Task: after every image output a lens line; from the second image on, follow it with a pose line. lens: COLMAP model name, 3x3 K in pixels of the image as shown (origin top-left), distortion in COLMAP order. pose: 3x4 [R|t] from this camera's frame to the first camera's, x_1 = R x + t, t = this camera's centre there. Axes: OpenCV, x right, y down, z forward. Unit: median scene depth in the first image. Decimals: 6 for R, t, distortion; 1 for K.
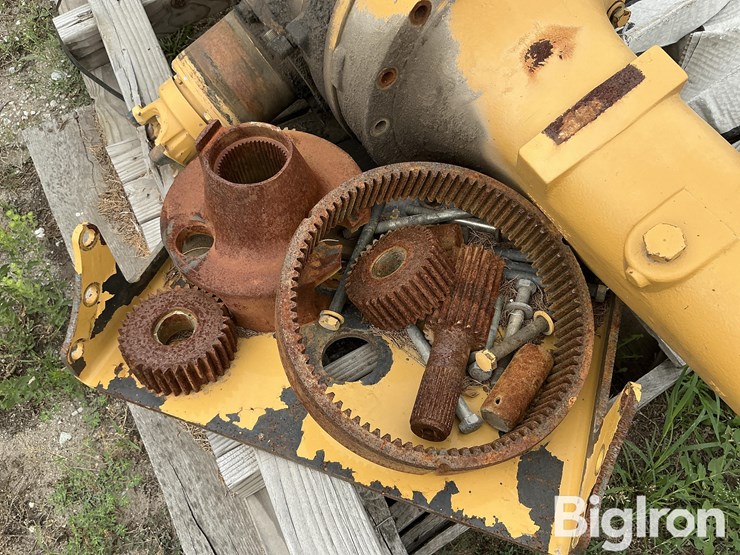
lens RADIAL K [[619.3, 0, 370.0], [0, 619.3, 277.5], [0, 0, 1]] dist [0.148112, -0.321967]
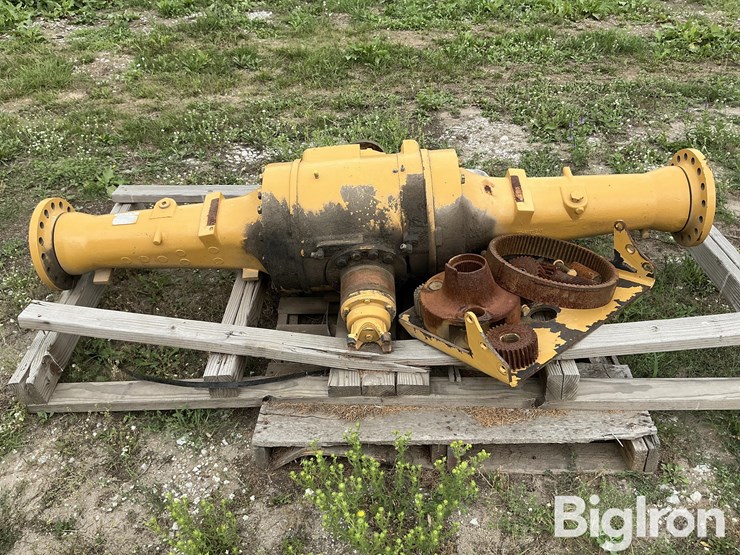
lens RADIAL K [[619.3, 0, 370.0], [0, 619.3, 277.5], [0, 0, 1]] dist [0.148112, -0.321967]
pose [[0.522905, -0.454212, 0.721292, -2.011222], [0.764953, 0.623379, -0.162003, -0.067515], [-0.376054, 0.636467, 0.673419, -0.365905]]
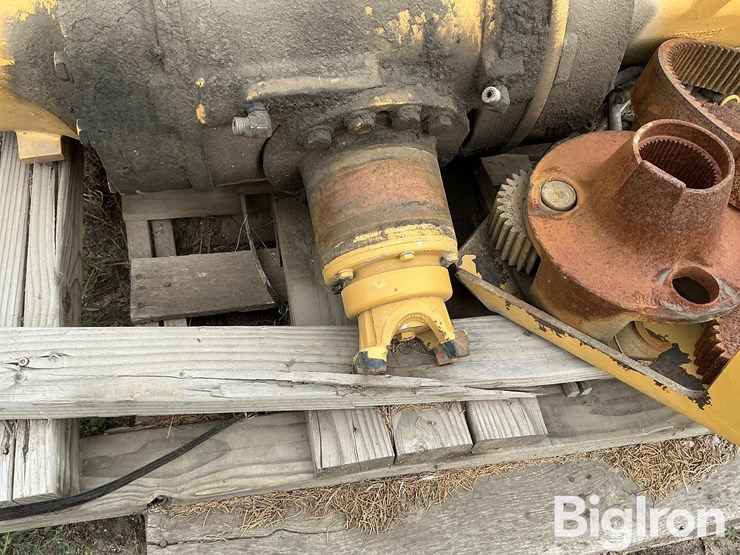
lens RADIAL K [[619.3, 0, 370.0], [0, 619.3, 277.5], [0, 0, 1]] dist [0.148112, -0.321967]
pose [[0.292574, -0.750773, 0.592234, -0.940508], [0.773848, 0.549722, 0.314586, -0.697674], [-0.561747, 0.366259, 0.741819, 0.646521]]
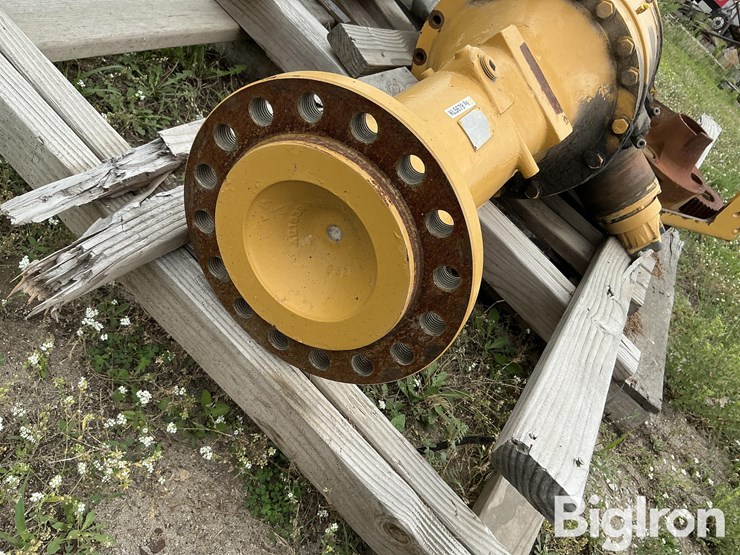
lens RADIAL K [[619.3, 0, 370.0], [0, 619.3, 277.5], [0, 0, 1]] dist [0.148112, -0.321967]
pose [[-0.432537, -0.766570, 0.474640, -1.097607], [0.409058, 0.302287, 0.860984, -2.286113], [-0.803482, 0.566563, 0.182821, 1.750210]]
